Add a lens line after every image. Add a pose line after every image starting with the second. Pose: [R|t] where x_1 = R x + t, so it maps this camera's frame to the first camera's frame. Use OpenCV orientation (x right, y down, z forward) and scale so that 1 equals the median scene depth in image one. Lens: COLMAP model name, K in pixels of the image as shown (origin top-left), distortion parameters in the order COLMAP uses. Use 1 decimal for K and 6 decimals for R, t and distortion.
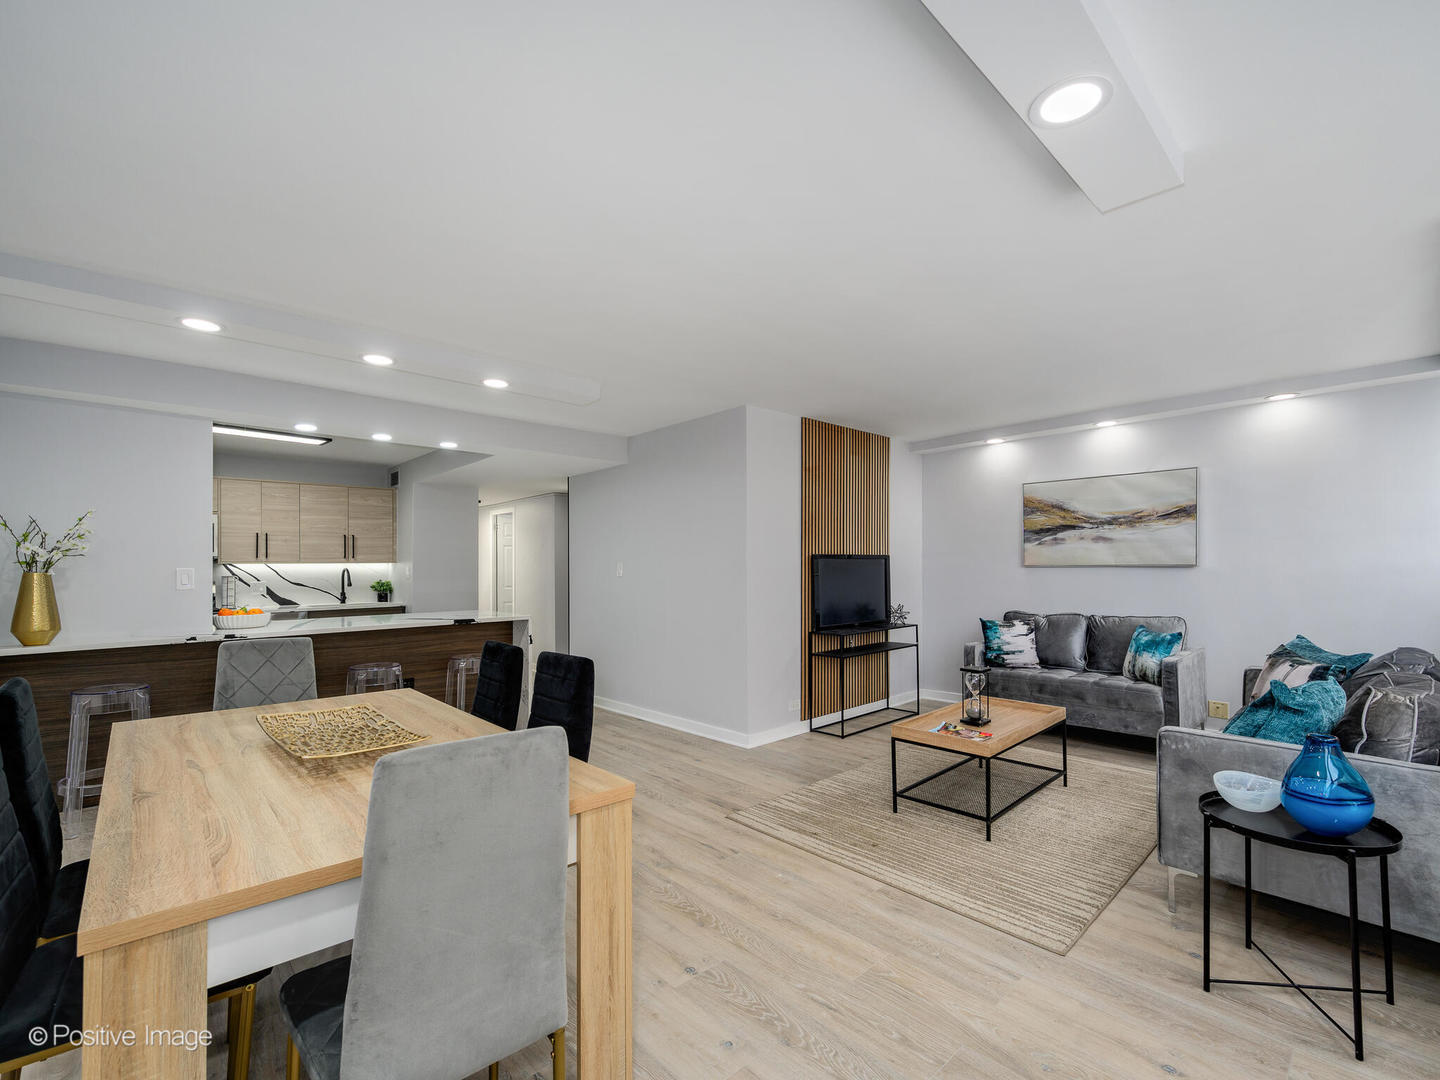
lens RADIAL K [[707.9, 0, 727.9], [0, 707.9, 539.3], [0, 0, 1]] dist [0.002931, -0.000441]
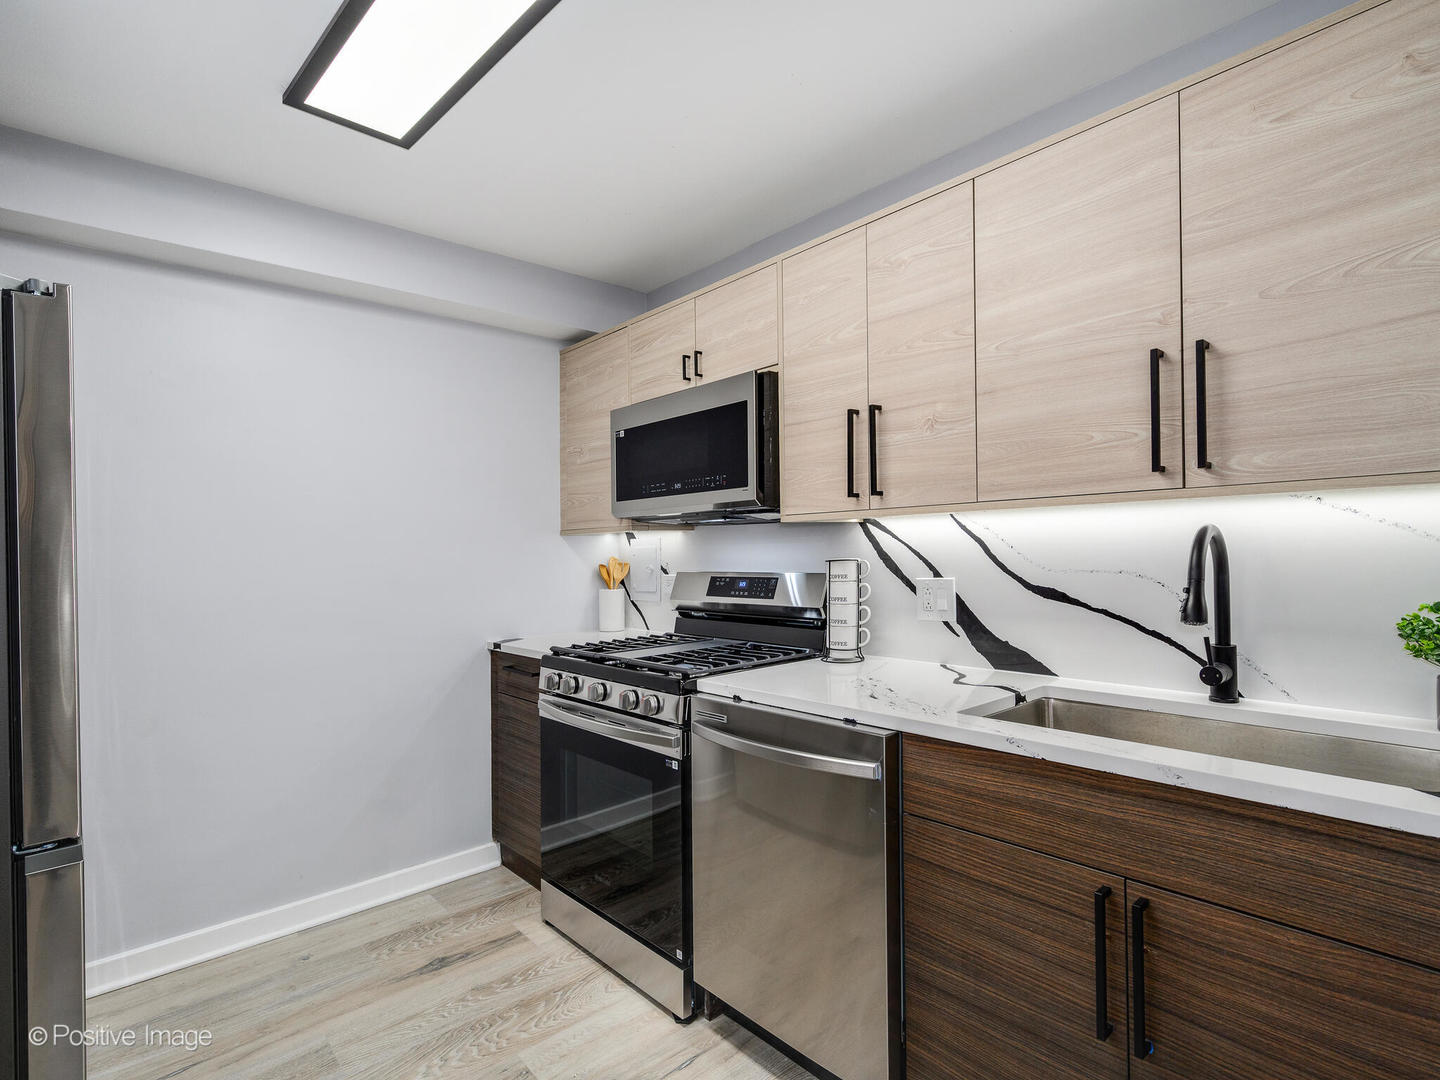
lens RADIAL K [[707.9, 0, 727.9], [0, 707.9, 539.3], [0, 0, 1]] dist [0.002931, -0.000441]
pose [[0.013030, -0.004855, -0.999903, -0.353630], [0.060906, 0.998135, -0.004053, 0.038310], [0.998058, -0.060848, 0.013301, 0.877230]]
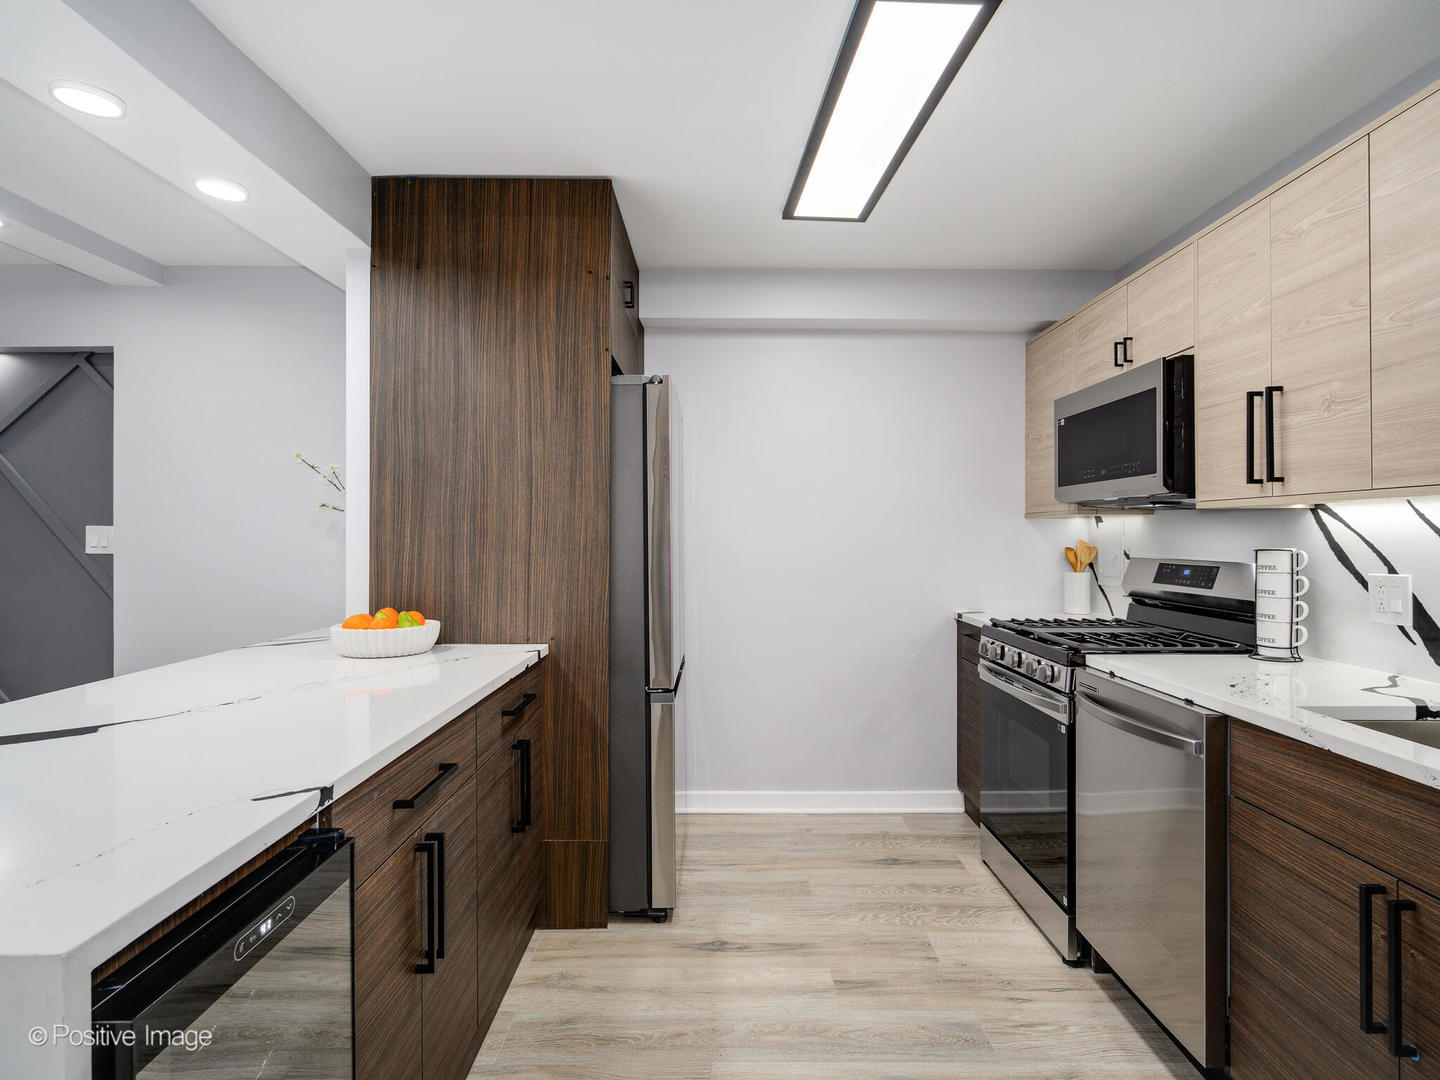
lens RADIAL K [[707.9, 0, 727.9], [0, 707.9, 539.3], [0, 0, 1]] dist [0.002931, -0.000441]
pose [[-0.644953, 0.013062, -0.764110, -0.301015], [0.032909, 0.999401, -0.010693, 0.040883], [0.763513, -0.032043, -0.644997, 0.950521]]
